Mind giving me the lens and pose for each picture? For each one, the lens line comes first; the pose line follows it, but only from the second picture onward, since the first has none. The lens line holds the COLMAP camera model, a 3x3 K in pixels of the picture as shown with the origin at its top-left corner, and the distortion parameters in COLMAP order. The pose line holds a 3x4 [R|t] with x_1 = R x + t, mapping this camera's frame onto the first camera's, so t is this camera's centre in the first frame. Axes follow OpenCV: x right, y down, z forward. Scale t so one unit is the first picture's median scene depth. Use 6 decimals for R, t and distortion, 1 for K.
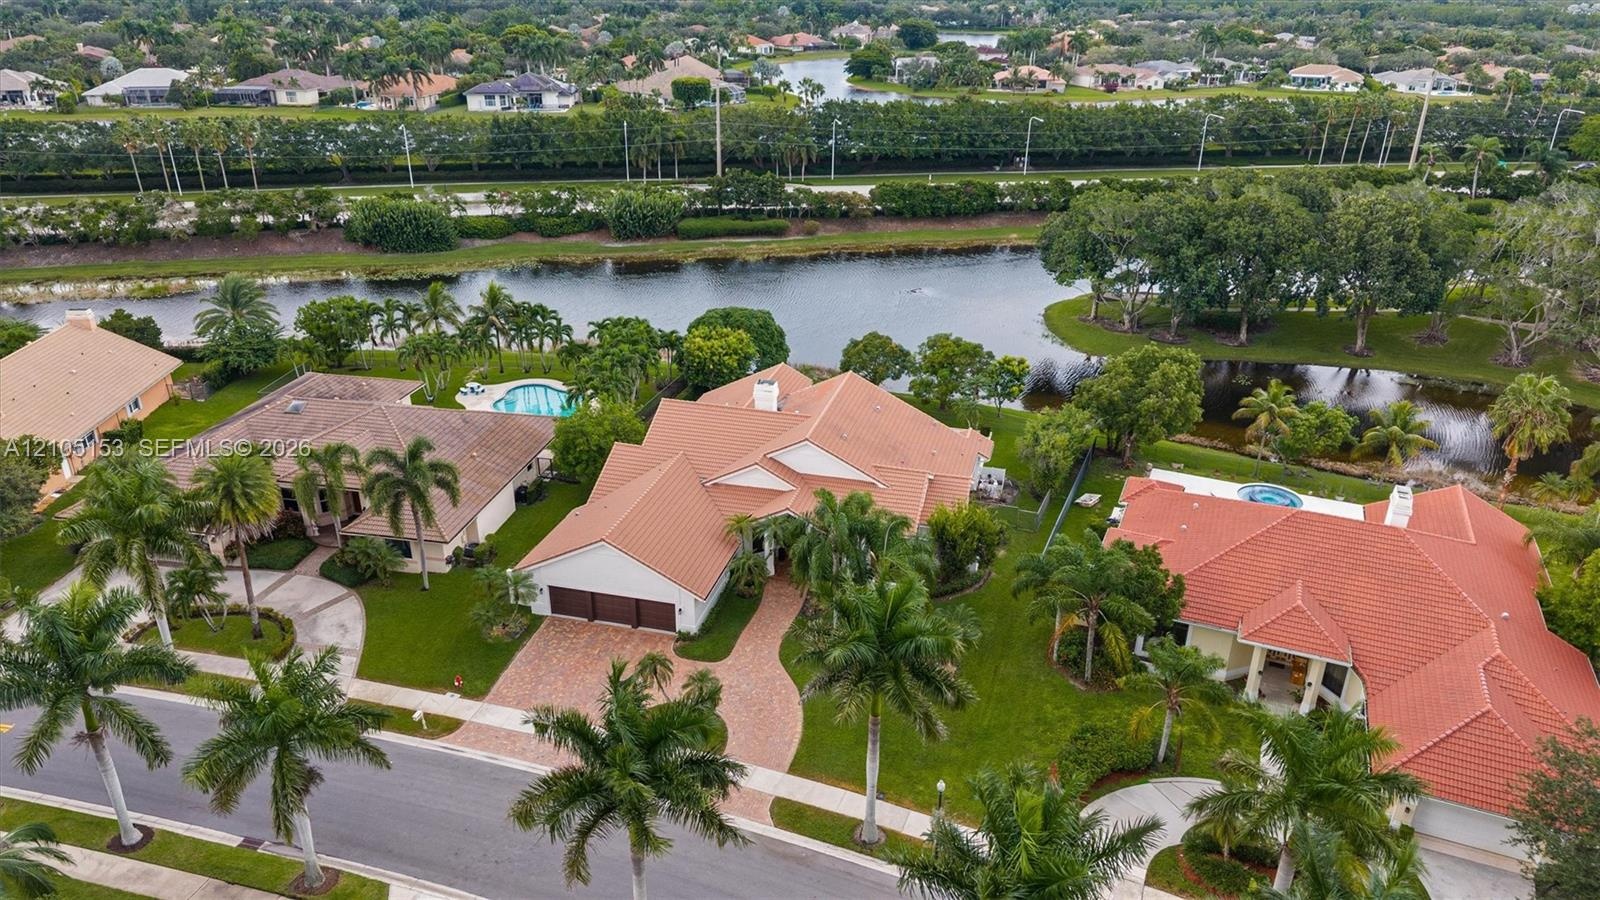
lens RADIAL K [[1004.6, 0, 799.5], [0, 1004.6, 479.0], [0, 0, 1]] dist [0.047829, -0.053479]
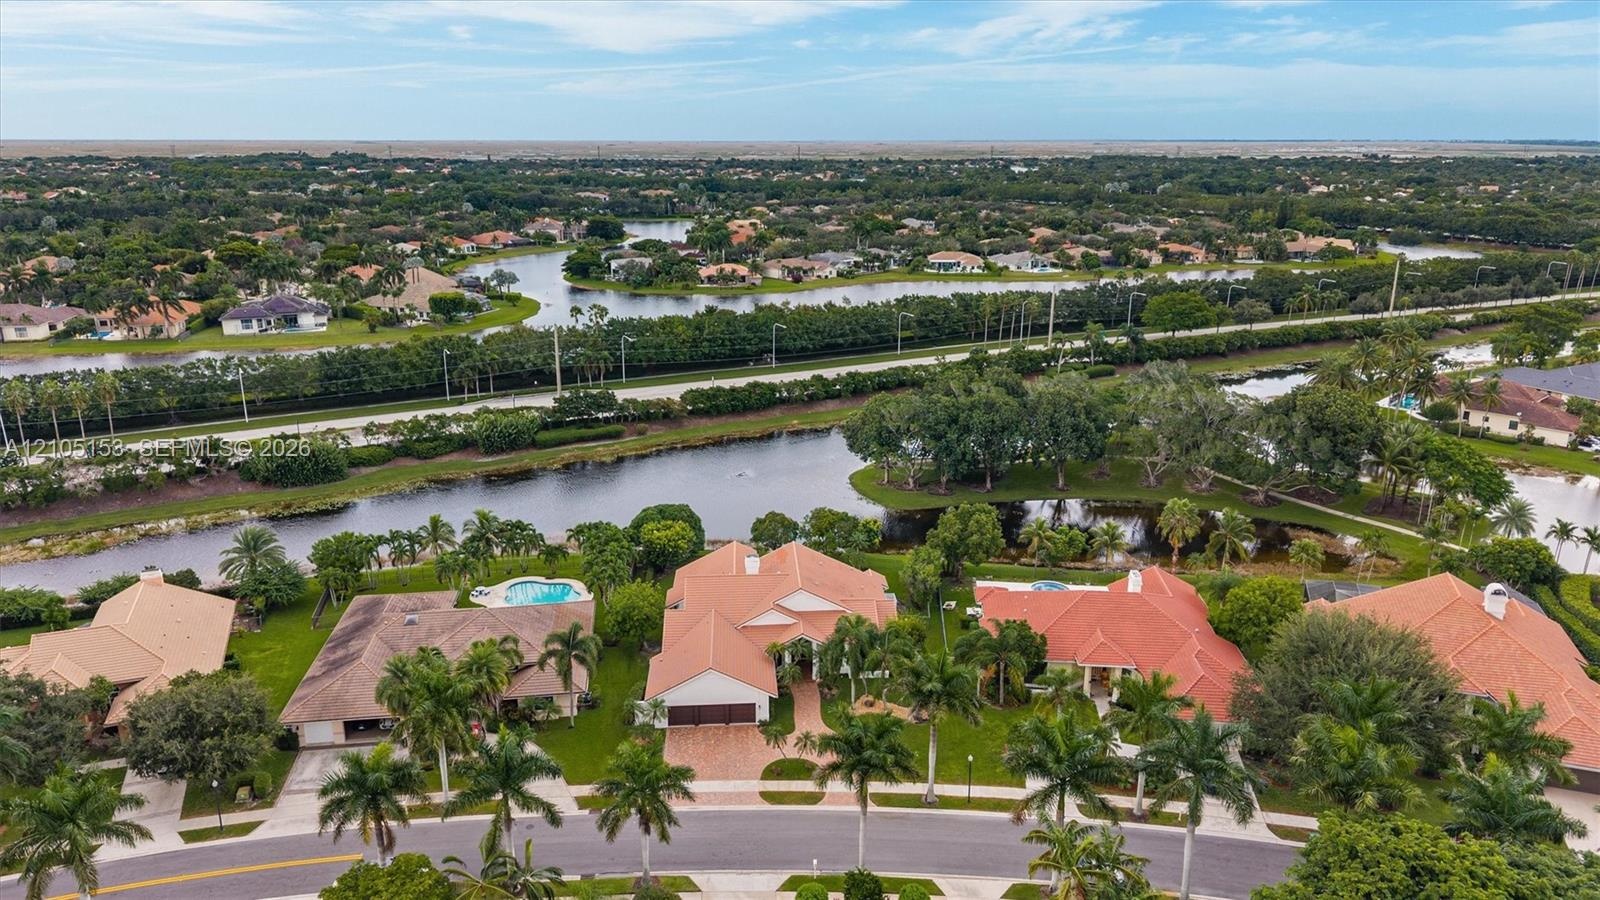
lens RADIAL K [[1004.6, 0, 799.5], [0, 1004.6, 479.0], [0, 0, 1]] dist [0.047829, -0.053479]
pose [[0.948676, -0.101461, 0.299532, -0.182195], [0.146265, 0.980518, -0.131116, -0.000939], [-0.280394, 0.168198, 0.945034, -0.208002]]
